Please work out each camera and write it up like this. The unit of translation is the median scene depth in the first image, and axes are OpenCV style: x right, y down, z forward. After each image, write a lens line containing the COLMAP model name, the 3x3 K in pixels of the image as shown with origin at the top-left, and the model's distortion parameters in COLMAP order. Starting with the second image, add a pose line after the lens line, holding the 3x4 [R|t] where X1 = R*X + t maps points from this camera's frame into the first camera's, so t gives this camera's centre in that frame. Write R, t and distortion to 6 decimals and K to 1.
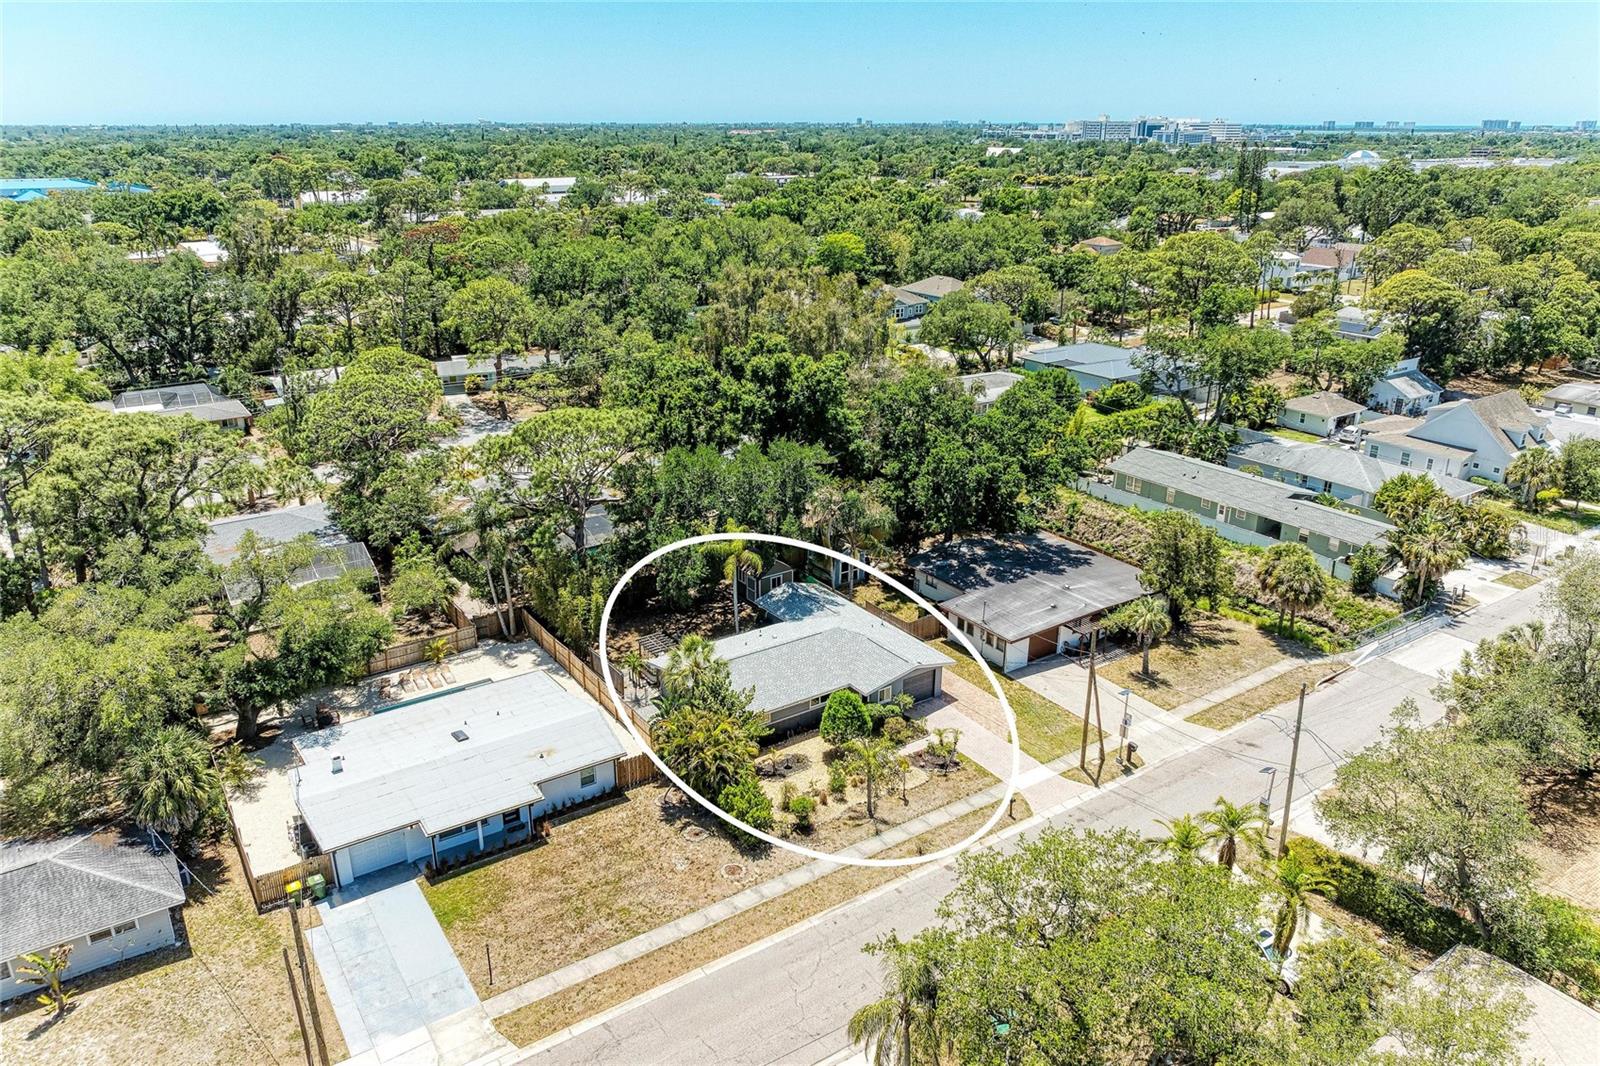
lens RADIAL K [[1102.1, 0, 794.7], [0, 1102.1, 561.9], [0, 0, 1]] dist [-0.018857, 0.001514]
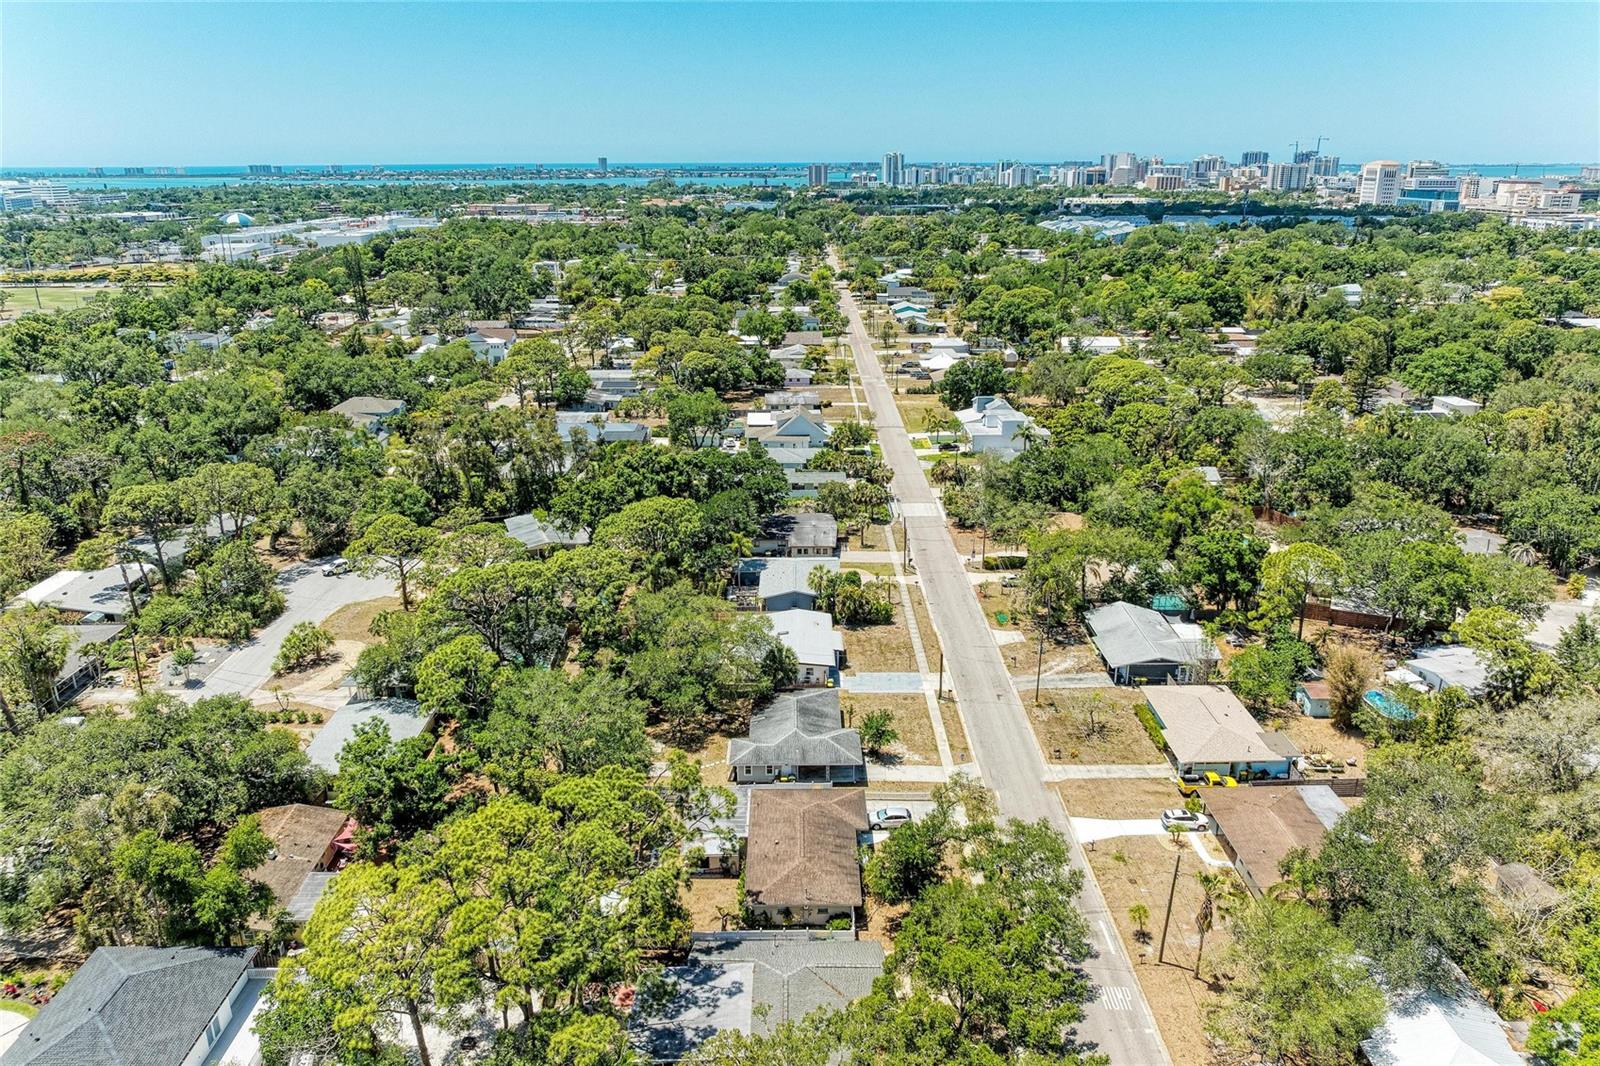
lens RADIAL K [[1102.1, 0, 794.7], [0, 1102.1, 561.9], [0, 0, 1]] dist [-0.018857, 0.001514]
pose [[0.555650, -0.285797, 0.780751, -1.618162], [0.311251, 0.942280, 0.123412, -0.203972], [-0.770957, 0.174436, 0.612533, -0.348851]]
